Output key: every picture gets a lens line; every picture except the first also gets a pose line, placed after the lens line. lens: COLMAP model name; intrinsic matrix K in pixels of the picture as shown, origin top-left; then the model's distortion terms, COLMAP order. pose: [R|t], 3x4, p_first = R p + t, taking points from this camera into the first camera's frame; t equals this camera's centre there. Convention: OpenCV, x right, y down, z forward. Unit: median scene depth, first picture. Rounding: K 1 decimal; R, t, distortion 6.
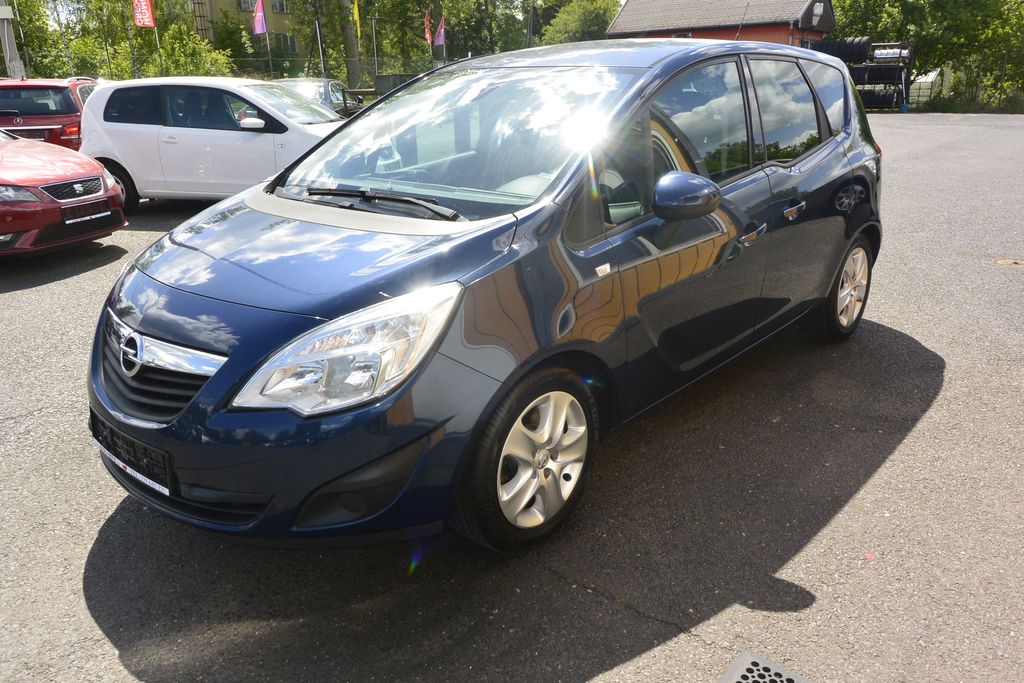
lens RADIAL K [[783.6, 0, 506.7], [0, 783.6, 336.1], [0, 0, 1]] dist [-0.001453, 0.005470]
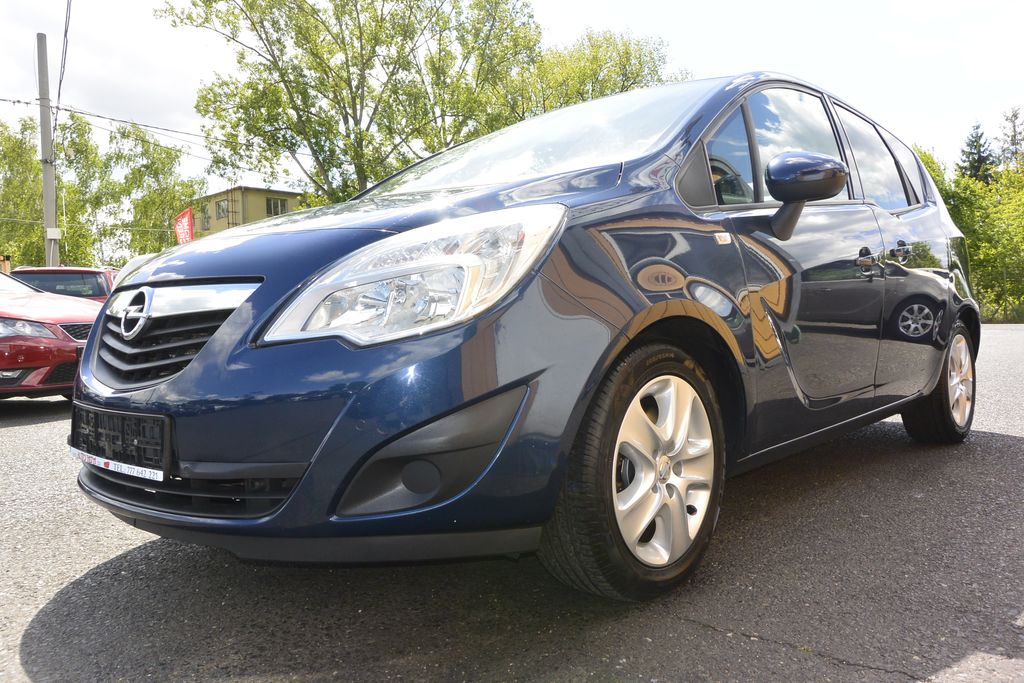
lens RADIAL K [[783.6, 0, 506.7], [0, 783.6, 336.1], [0, 0, 1]] dist [-0.001453, 0.005470]
pose [[0.999859, -0.010060, -0.013459, -0.095035], [0.005688, 0.956323, -0.292257, 0.260149], [0.015811, 0.292140, 0.956245, 0.253920]]
